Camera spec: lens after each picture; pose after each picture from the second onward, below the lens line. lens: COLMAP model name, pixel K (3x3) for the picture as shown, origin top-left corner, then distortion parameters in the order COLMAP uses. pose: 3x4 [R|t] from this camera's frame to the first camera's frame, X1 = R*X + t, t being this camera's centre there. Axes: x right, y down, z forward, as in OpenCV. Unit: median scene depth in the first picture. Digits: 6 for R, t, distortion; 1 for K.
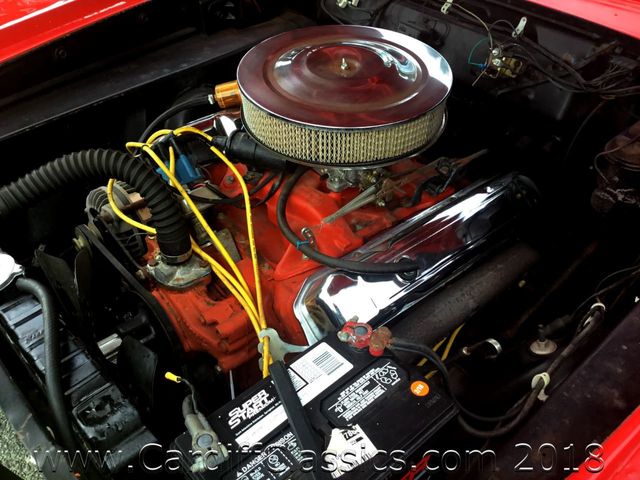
lens RADIAL K [[594.2, 0, 327.8], [0, 594.2, 240.3], [0, 0, 1]] dist [0.111348, -0.234031]
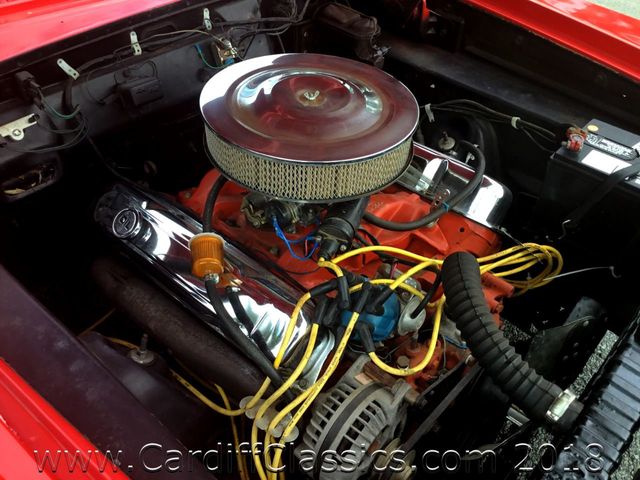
lens RADIAL K [[594.2, 0, 327.8], [0, 594.2, 240.3], [0, 0, 1]] dist [0.111348, -0.234031]
pose [[-0.099657, -0.667610, 0.737811, -0.839816], [0.621632, 0.537215, 0.570065, -0.693666], [-0.776944, 0.515458, 0.361471, 0.733309]]
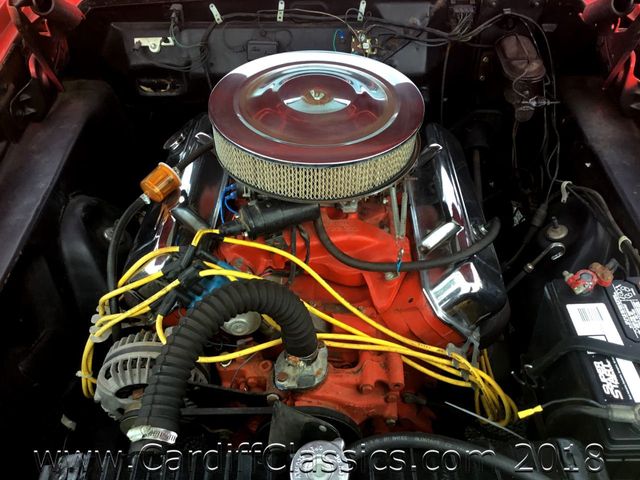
lens RADIAL K [[594.2, 0, 327.8], [0, 594.2, 240.3], [0, 0, 1]] dist [0.111348, -0.234031]
pose [[0.671188, -0.507420, 0.540399, -0.607431], [0.491519, 0.850340, 0.187967, -0.260978], [-0.554901, 0.139455, 0.820144, 0.204641]]
